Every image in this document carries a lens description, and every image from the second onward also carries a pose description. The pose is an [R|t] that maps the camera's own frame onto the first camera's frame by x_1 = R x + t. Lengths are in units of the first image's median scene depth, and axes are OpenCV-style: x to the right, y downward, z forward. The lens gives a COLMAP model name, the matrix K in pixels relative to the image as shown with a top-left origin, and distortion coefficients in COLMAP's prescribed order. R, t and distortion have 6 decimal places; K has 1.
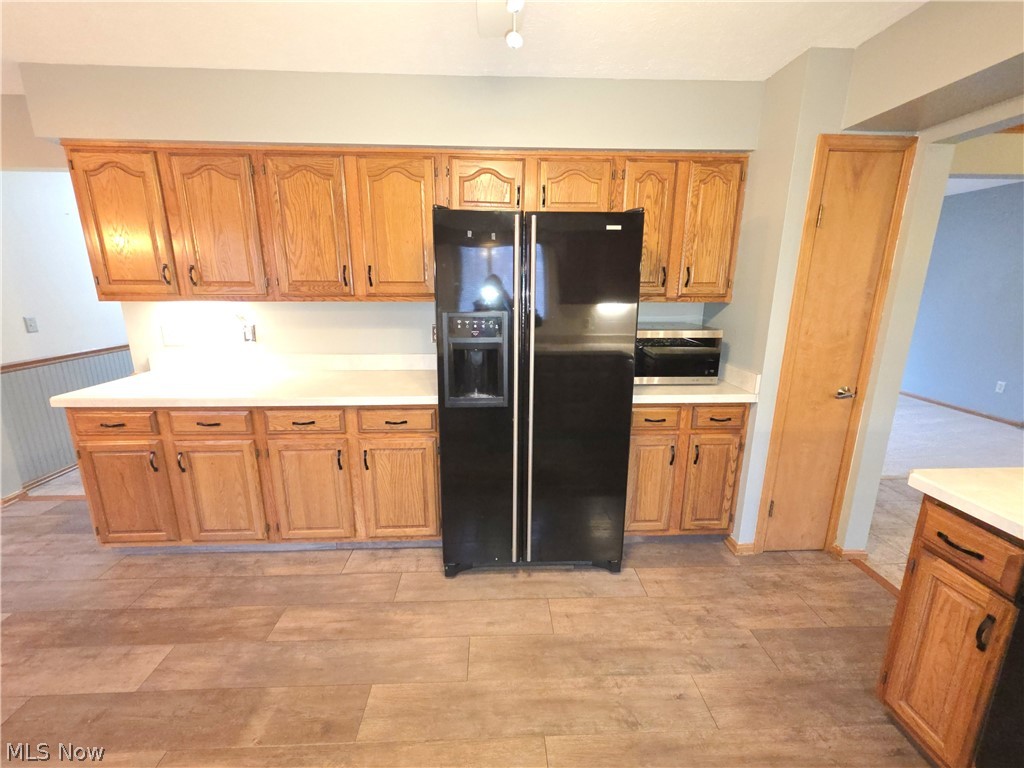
lens RADIAL K [[420.0, 0, 511.8], [0, 420.0, 377.7], [0, 0, 1]] dist [0.001142, 0.000327]
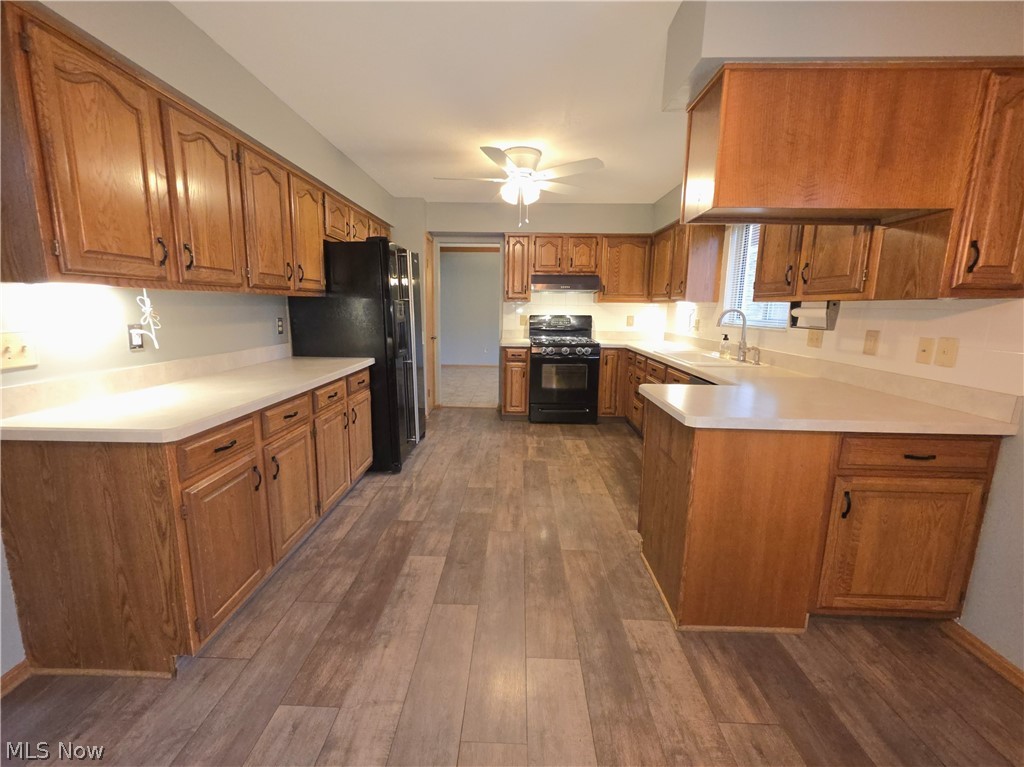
lens RADIAL K [[420.0, 0, 511.8], [0, 420.0, 377.2], [0, 0, 1]] dist [0.001142, 0.000327]
pose [[0.056699, -0.169421, 0.983911, -1.714103], [0.211676, 0.965132, 0.153990, -0.017387], [-0.975694, 0.199540, 0.090585, 0.412214]]
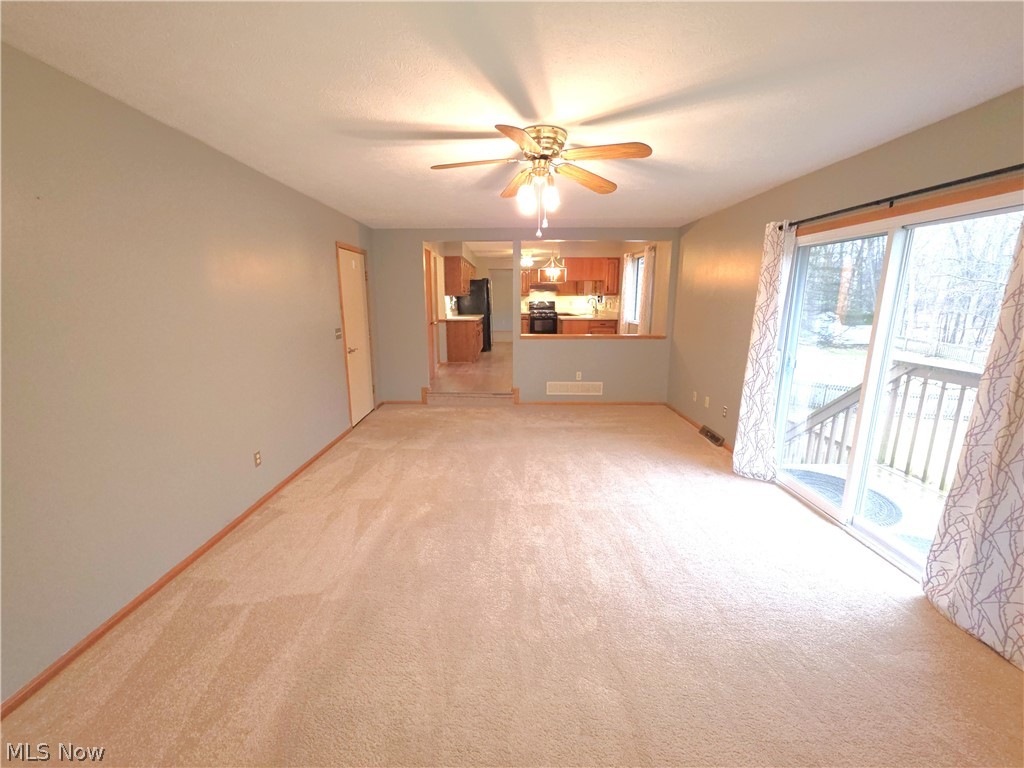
lens RADIAL K [[420.0, 0, 511.8], [0, 420.0, 377.7], [0, 0, 1]] dist [0.001142, 0.000327]
pose [[0.037776, -0.190186, 0.981021, -5.344341], [0.228492, 0.957357, 0.176800, -0.045800], [-0.972813, 0.217476, 0.079621, 0.463548]]
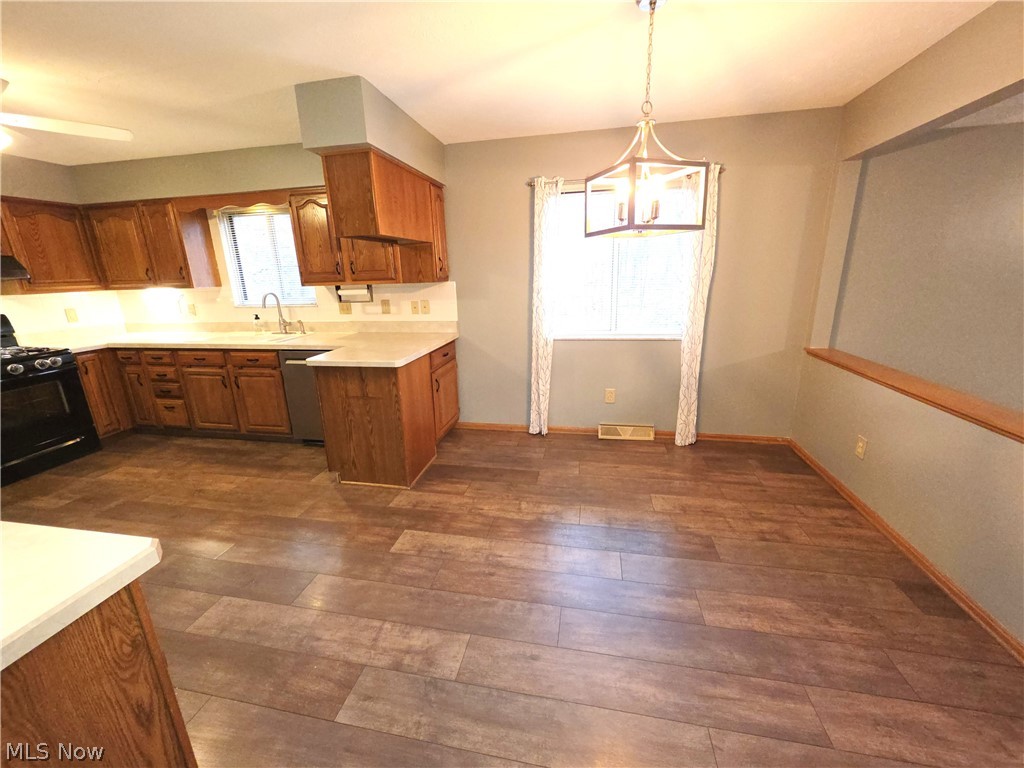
lens RADIAL K [[402.6, 0, 510.0], [0, 402.6, 378.4], [0, 0, 1]] dist [0.000073, 0.000233]
pose [[-0.973715, -0.034126, 0.225197, -1.560638], [0.076522, 0.882230, 0.464559, -0.268306], [-0.214529, 0.469581, -0.856429, 1.212834]]
